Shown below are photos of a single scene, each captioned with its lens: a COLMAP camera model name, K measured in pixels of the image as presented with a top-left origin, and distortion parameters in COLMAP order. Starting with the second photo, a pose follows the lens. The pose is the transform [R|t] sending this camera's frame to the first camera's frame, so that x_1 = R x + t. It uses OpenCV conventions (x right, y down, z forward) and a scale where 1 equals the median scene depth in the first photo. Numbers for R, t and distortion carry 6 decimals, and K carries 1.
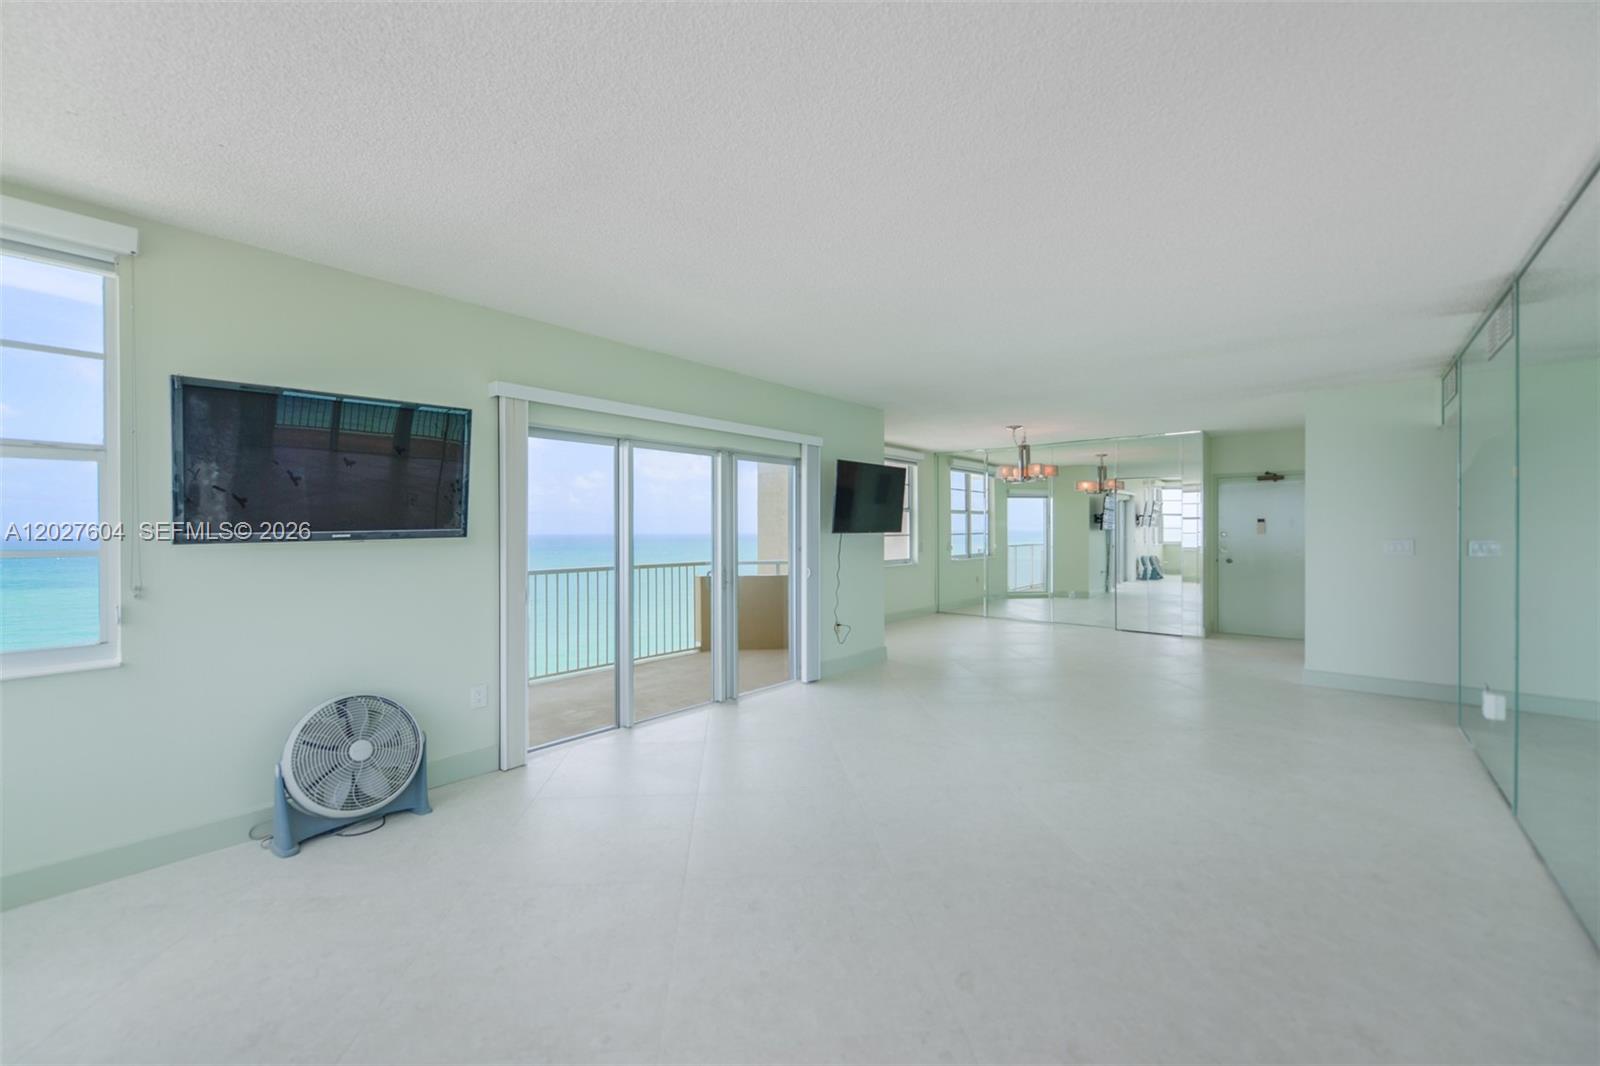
lens RADIAL K [[629.2, 0, 815.2], [0, 629.2, 528.9], [0, 0, 1]] dist [0.000046, -0.000224]
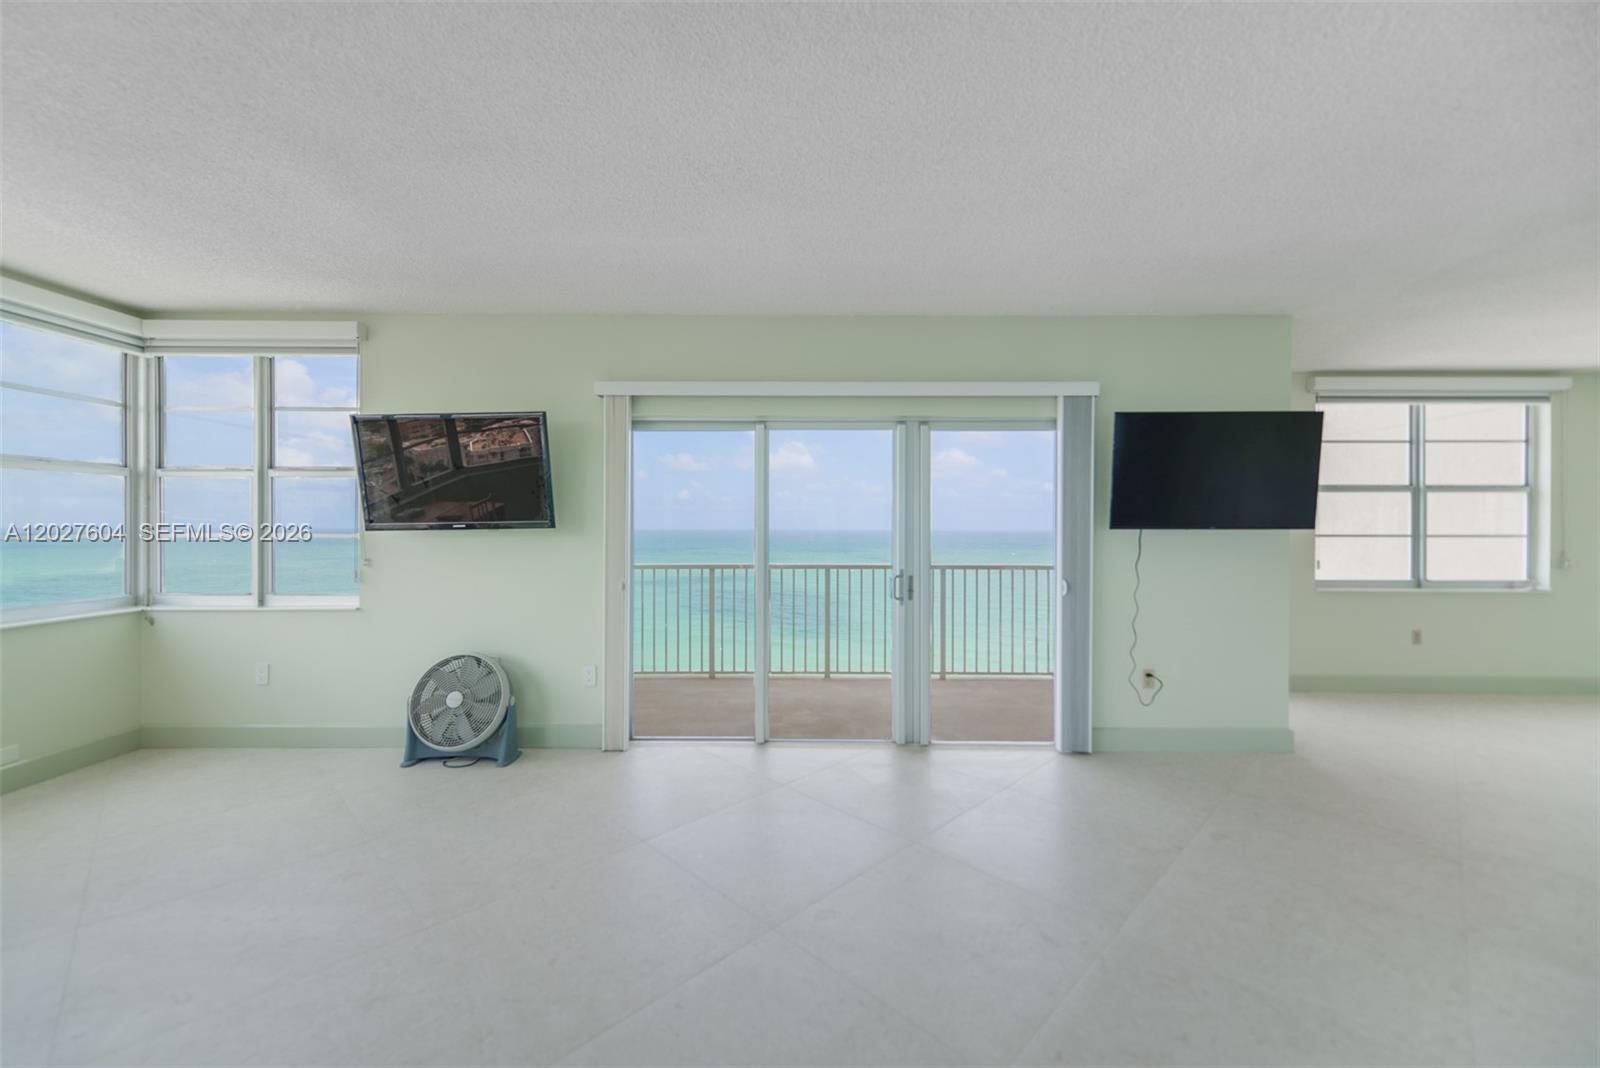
lens RADIAL K [[629.2, 0, 815.2], [0, 629.2, 529.9], [0, 0, 1]] dist [0.000046, -0.000224]
pose [[0.633538, 0.011228, -0.773630, 0.402725], [-0.003560, 0.999926, 0.011597, 0.000814], [0.773703, -0.004593, 0.633532, 0.451599]]
